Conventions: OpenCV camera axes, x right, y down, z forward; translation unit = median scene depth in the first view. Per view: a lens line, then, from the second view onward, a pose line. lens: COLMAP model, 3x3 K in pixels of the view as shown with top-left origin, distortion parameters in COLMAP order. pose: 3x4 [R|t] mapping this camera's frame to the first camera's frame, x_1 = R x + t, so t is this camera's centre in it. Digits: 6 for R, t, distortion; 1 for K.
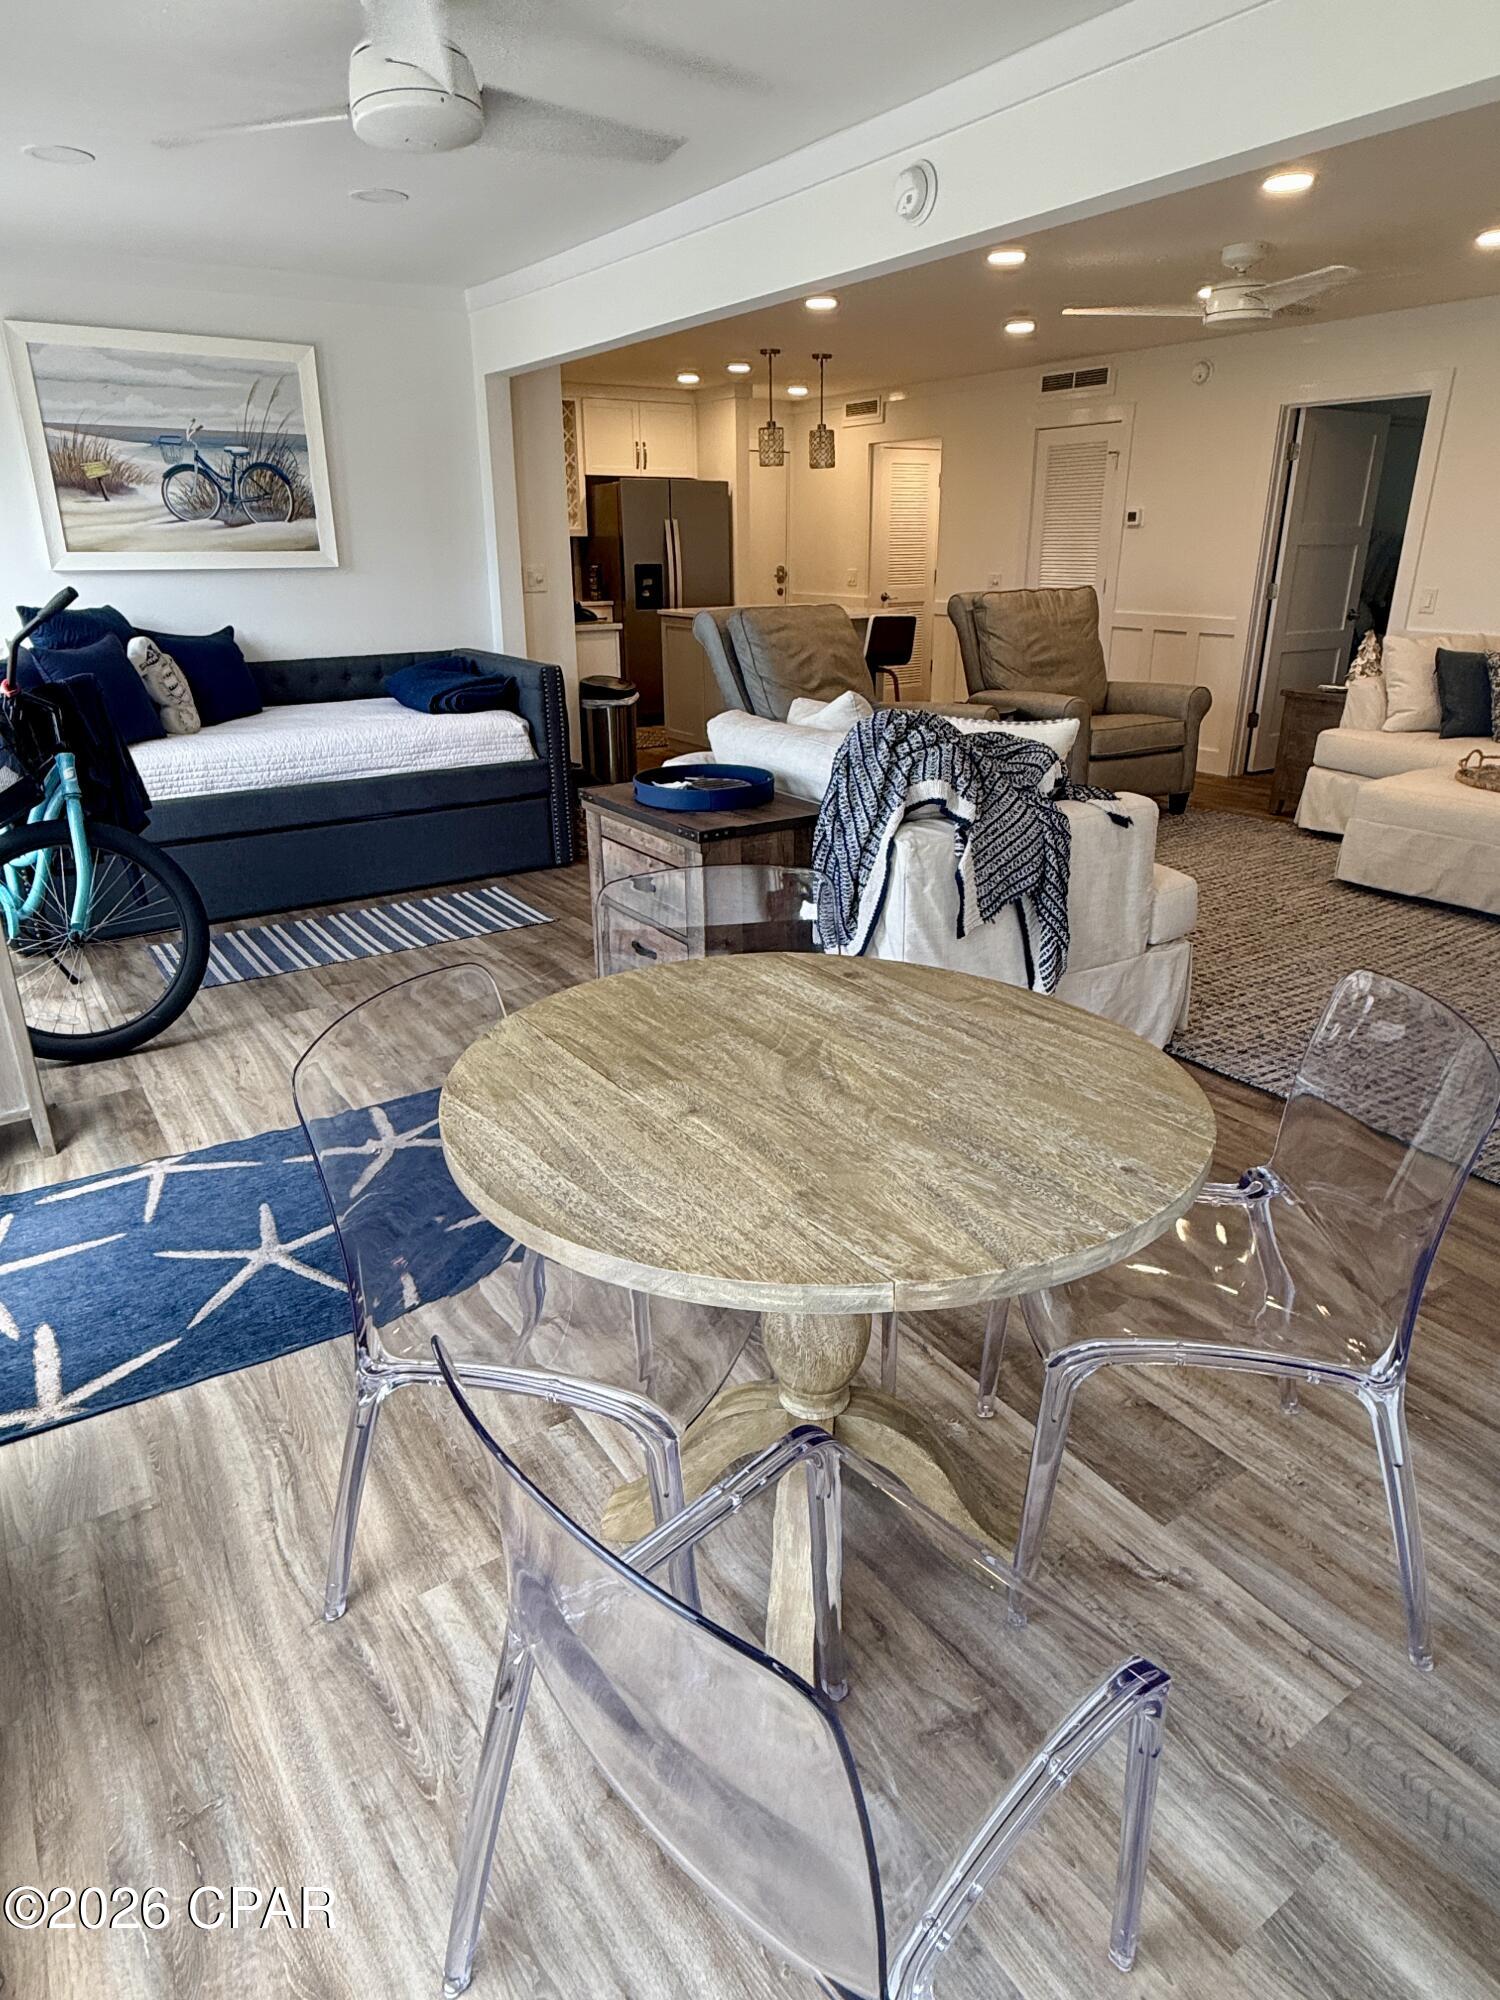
lens RADIAL K [[1184.9, 0, 754.5], [0, 1184.9, 991.9], [0, 0, 1]] dist [-0.001133, 0.002129]
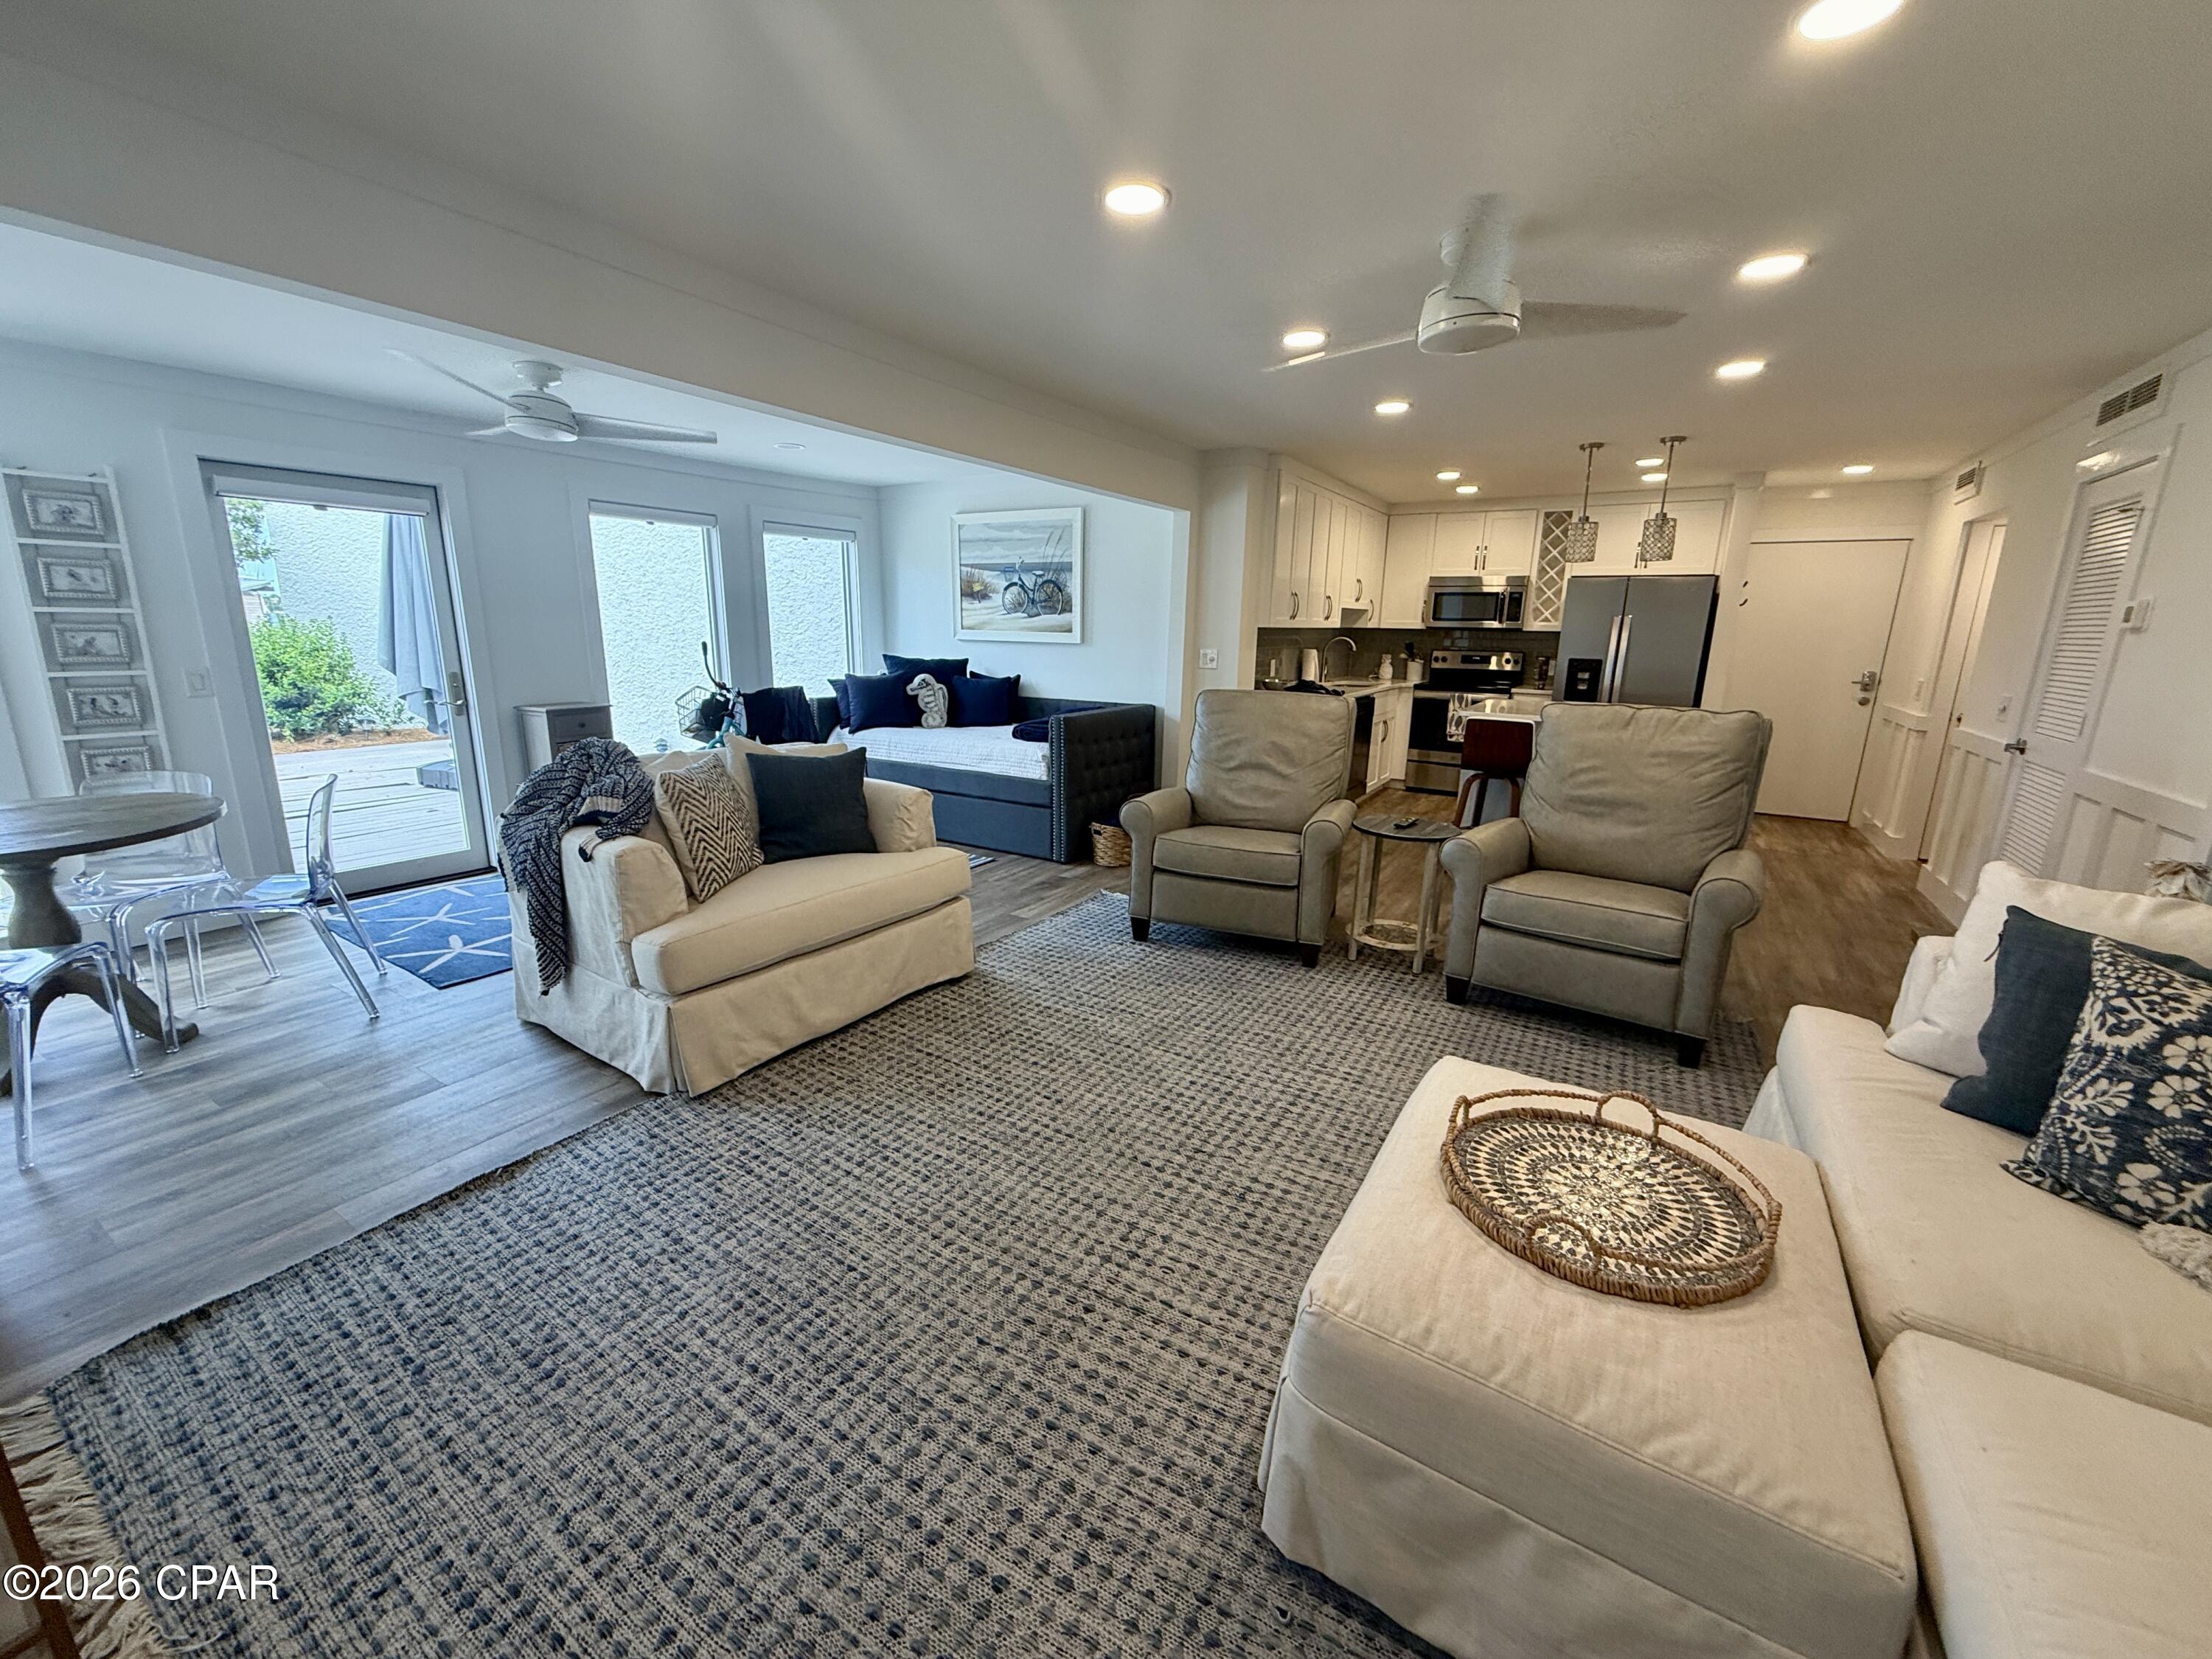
lens RADIAL K [[882.9, 0, 1100.8], [0, 882.9, 826.8], [0, 0, 1]] dist [0.002813, -0.001246]
pose [[0.409425, 0.216052, -0.886393, 0.764276], [-0.343350, 0.936618, 0.069700, -0.241029], [0.845270, 0.275806, 0.457656, 0.606175]]
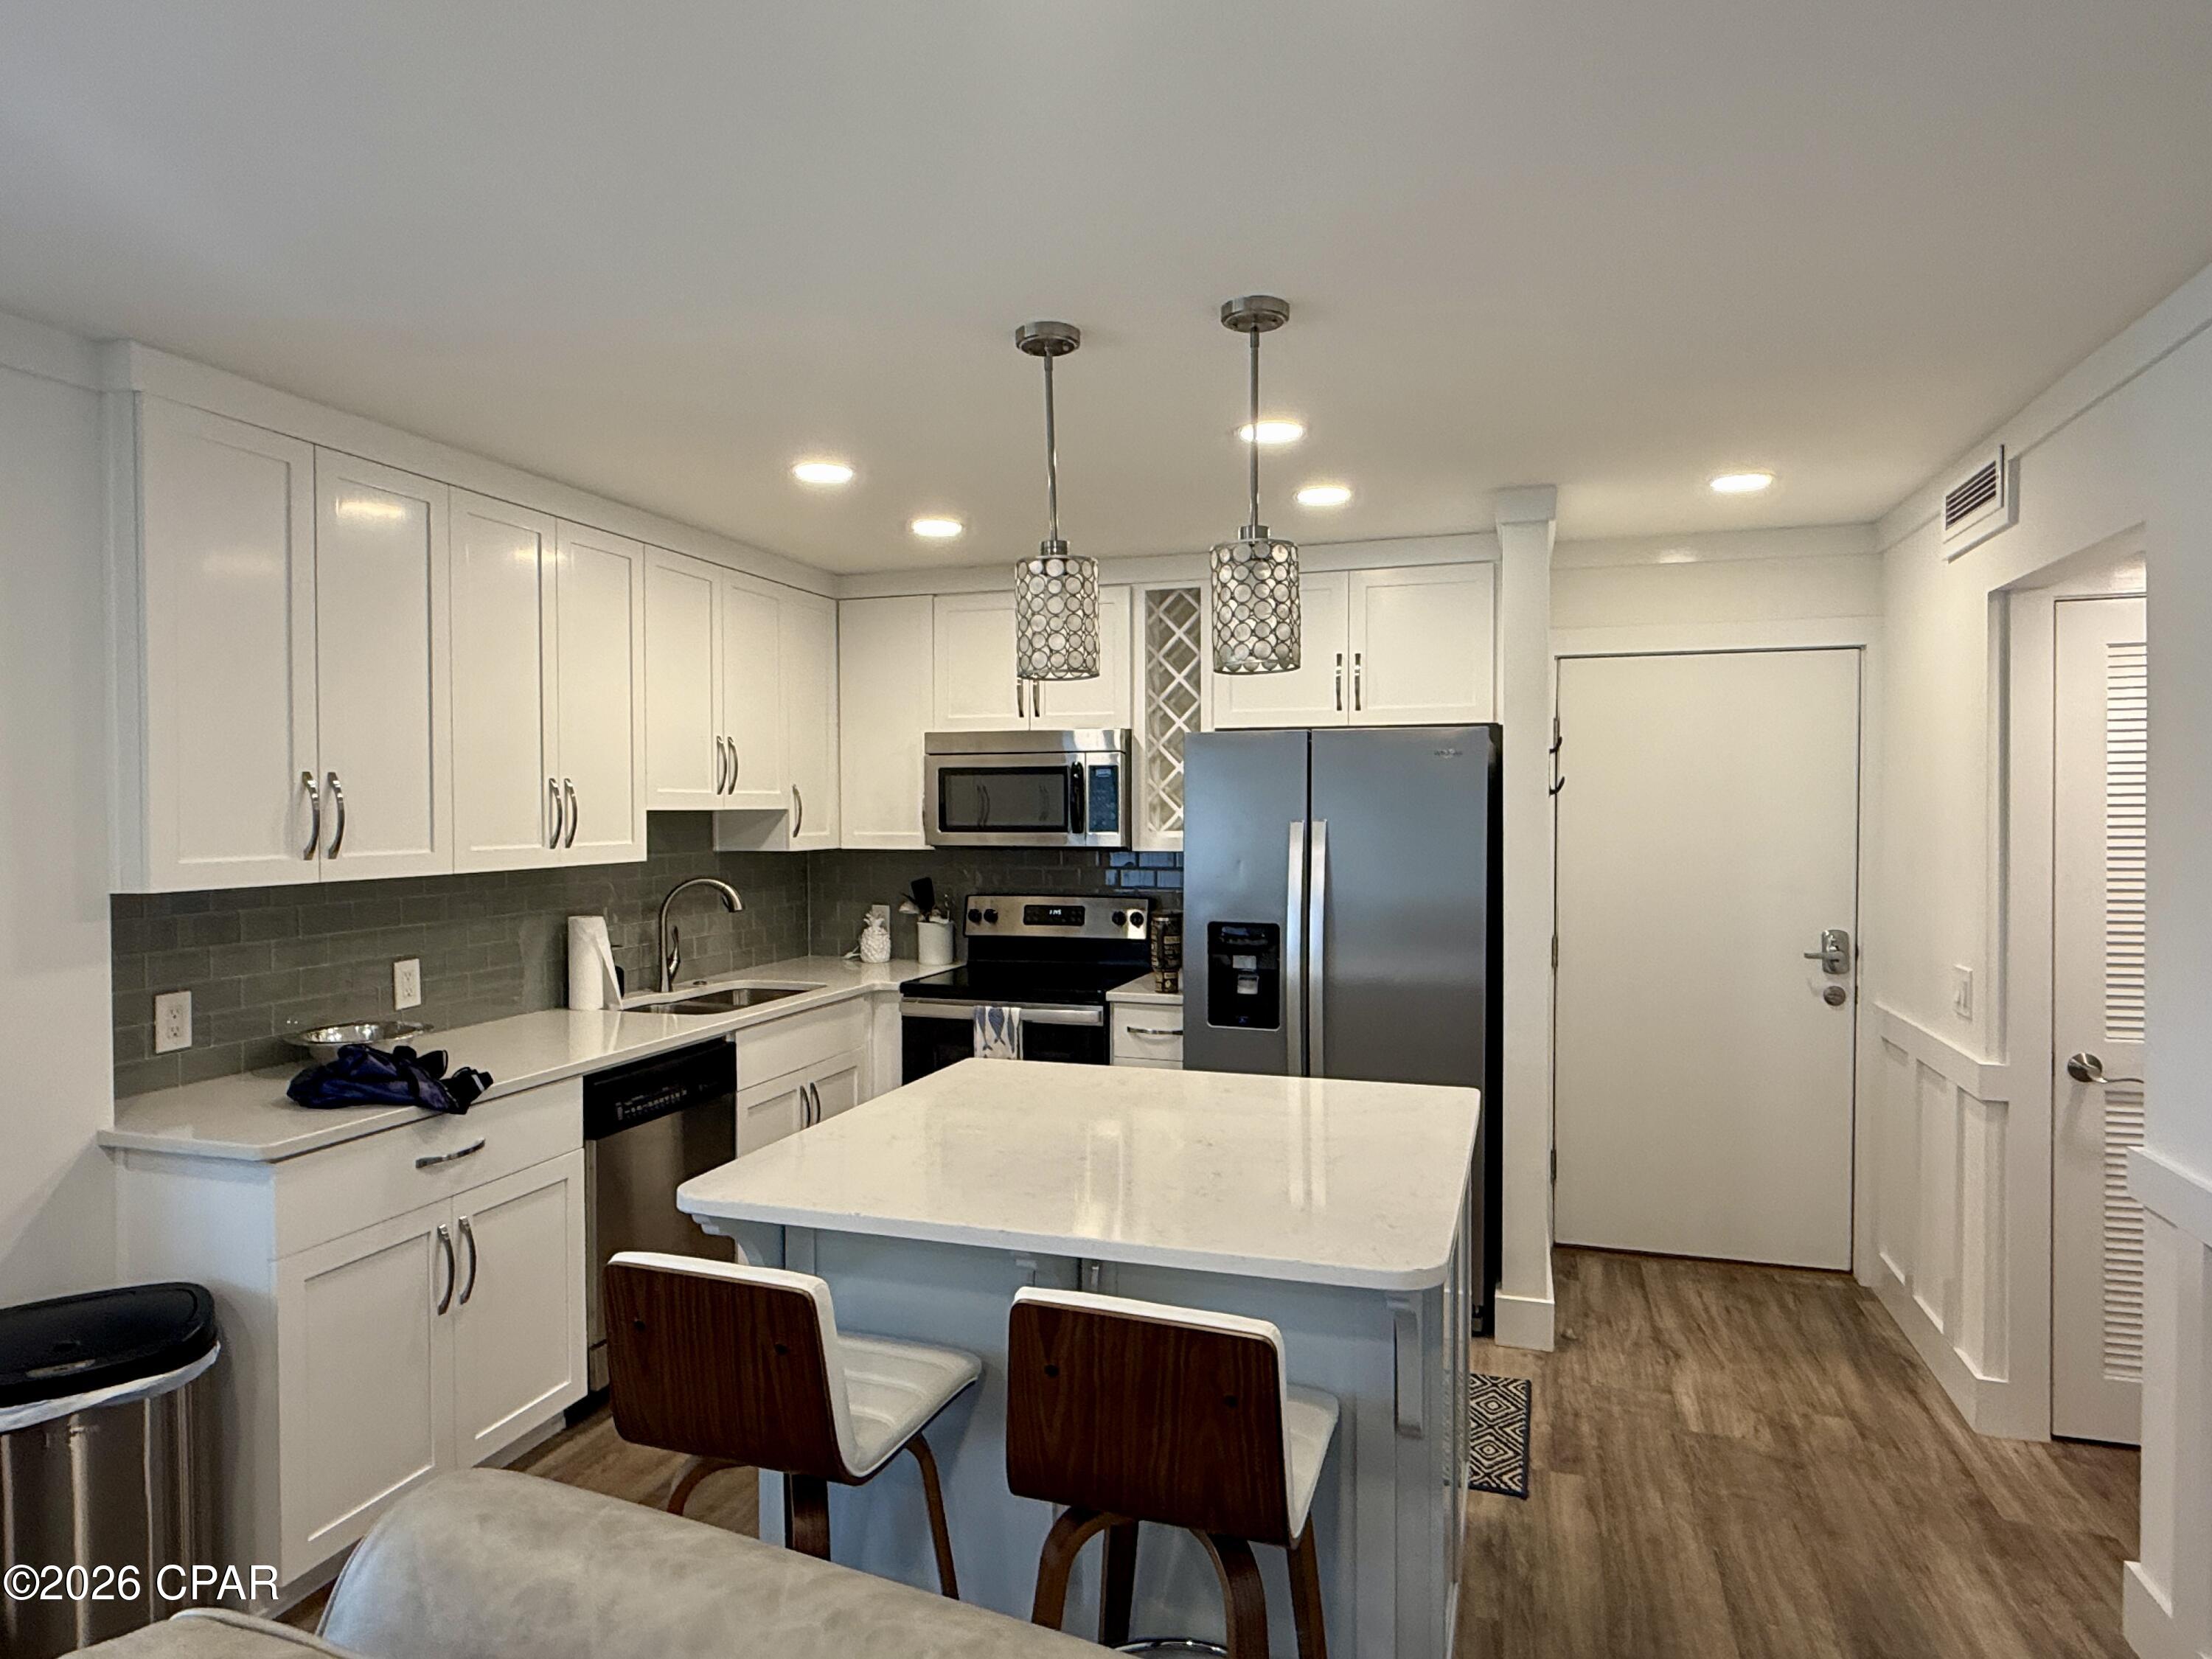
lens RADIAL K [[1310.5, 0, 1105.8], [0, 1310.5, 833.5], [0, 0, 1]] dist [-0.001133, 0.002129]
pose [[0.617210, 0.016031, -0.786635, 0.415549], [-0.281392, 0.938162, -0.201667, -0.497245], [0.734759, 0.345824, 0.583554, 1.202236]]
